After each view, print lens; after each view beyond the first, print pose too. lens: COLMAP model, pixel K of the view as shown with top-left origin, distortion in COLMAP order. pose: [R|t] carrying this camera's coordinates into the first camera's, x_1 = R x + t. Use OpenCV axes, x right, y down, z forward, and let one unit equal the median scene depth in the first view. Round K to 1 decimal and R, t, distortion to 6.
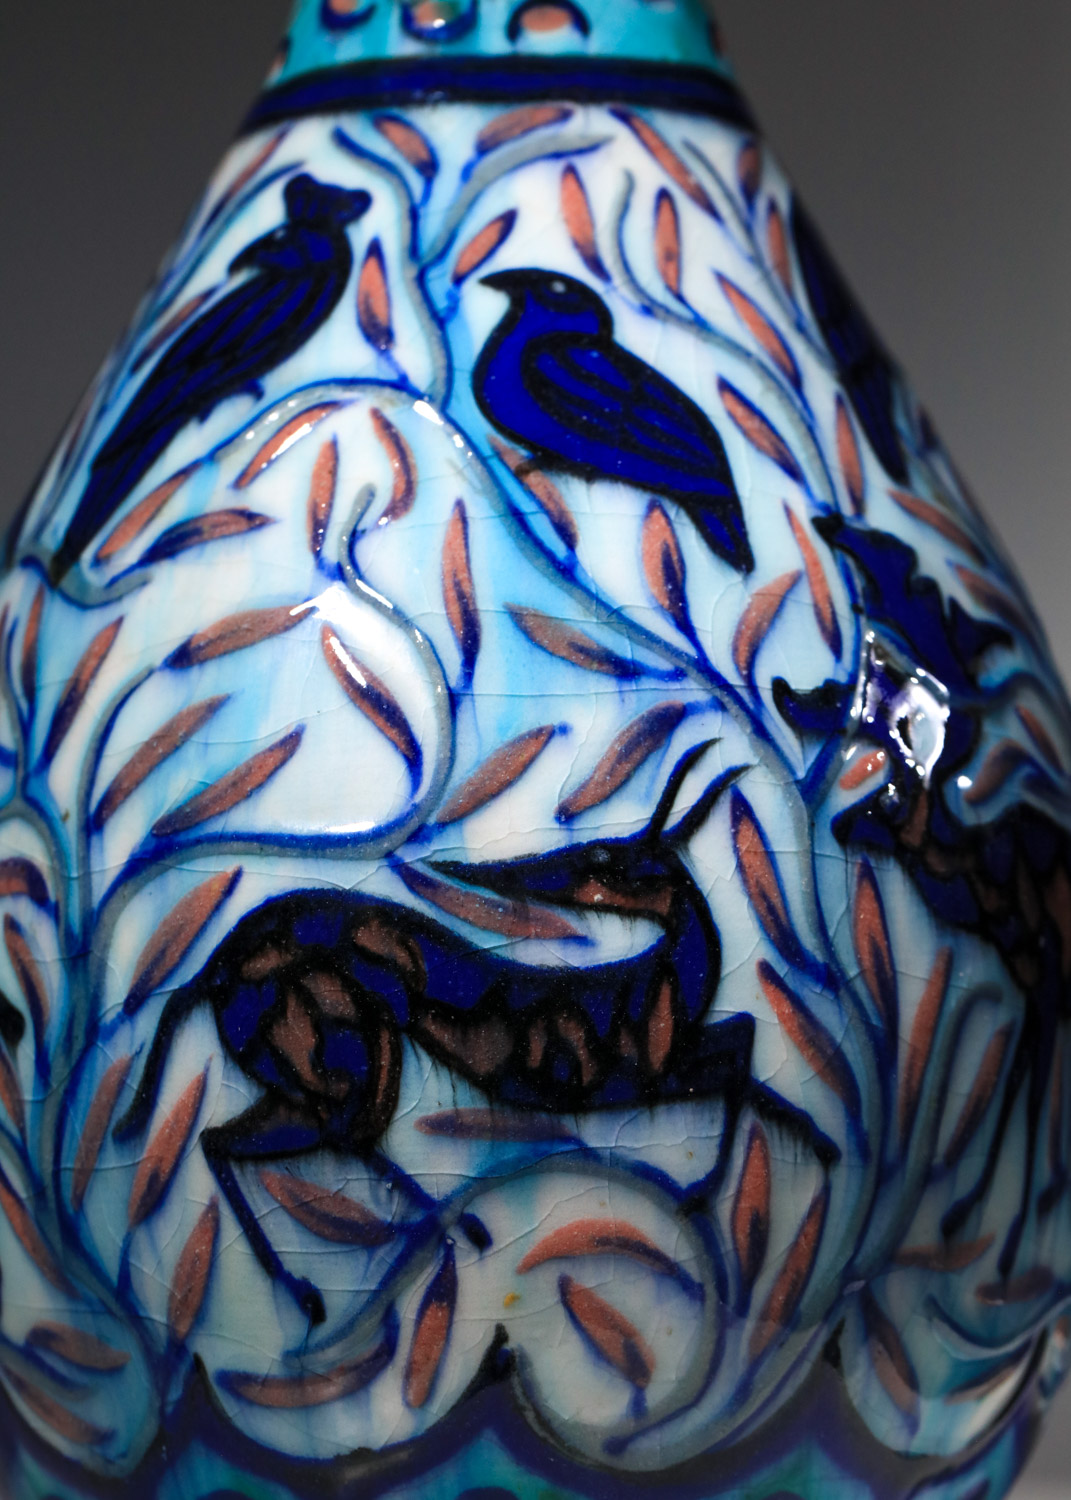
lens RADIAL K [[5273.7, 0, 535.5], [0, 5273.7, 750.0], [0, 0, 1]] dist [0.070108, 0.299834]
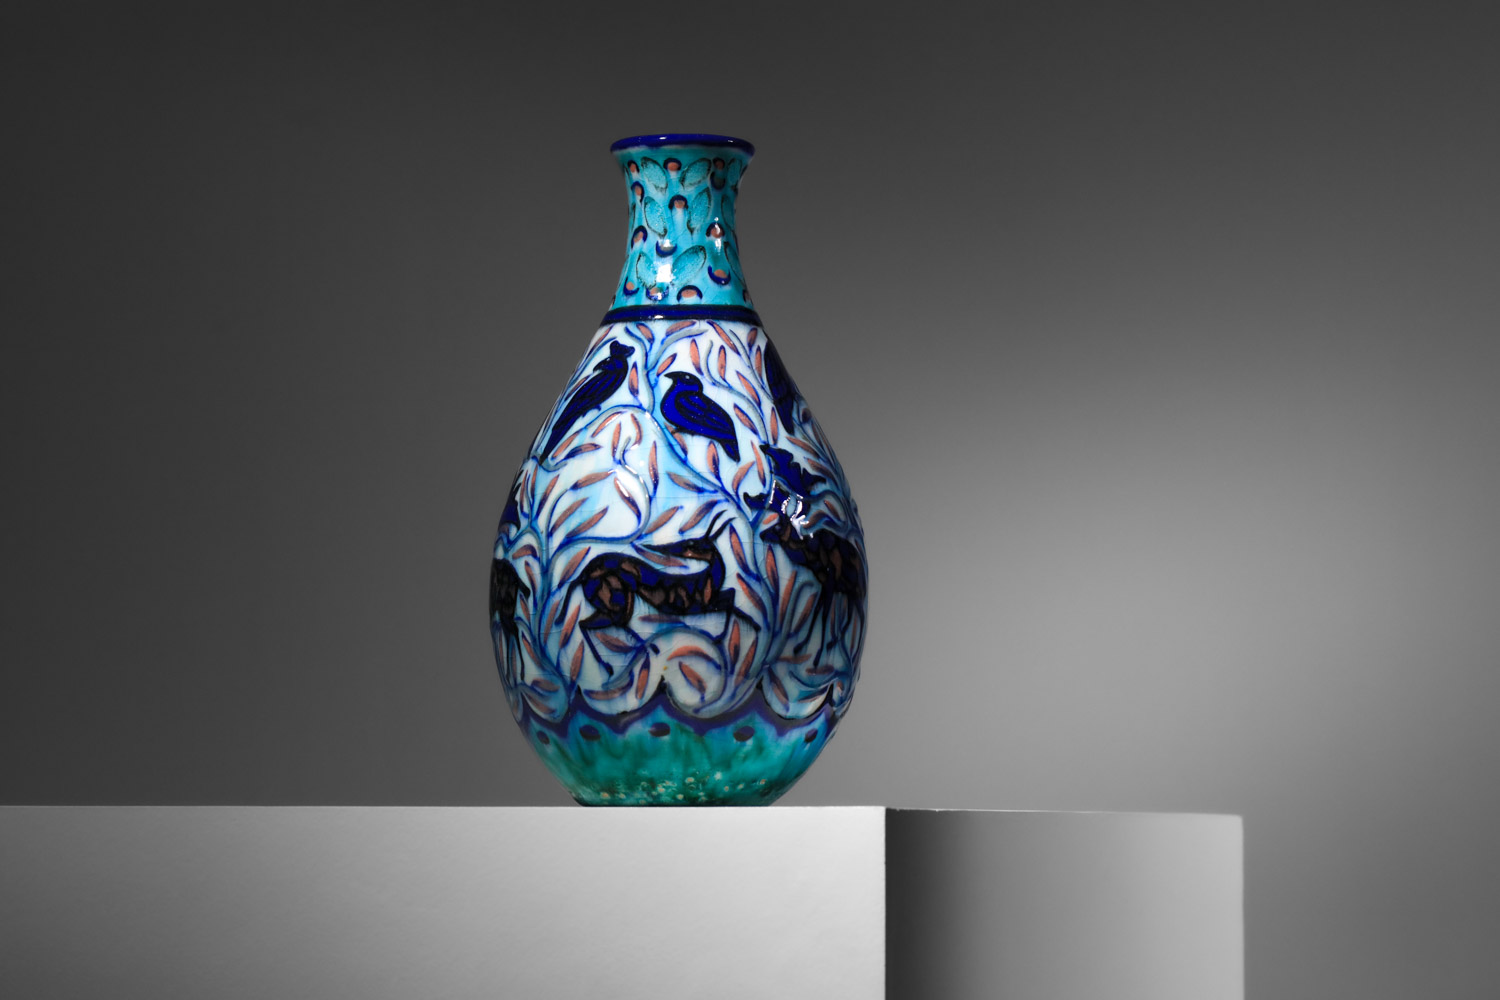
lens RADIAL K [[4257.8, 0, 750.0], [0, 4257.8, 500.0], [0, 0, 1]] dist [0.142586, 0.072793]
pose [[0.997345, -0.000844, -0.072822, 0.253643], [0.000464, 0.999986, -0.005236, 0.006059], [0.072826, 0.005188, 0.997331, -1.800147]]
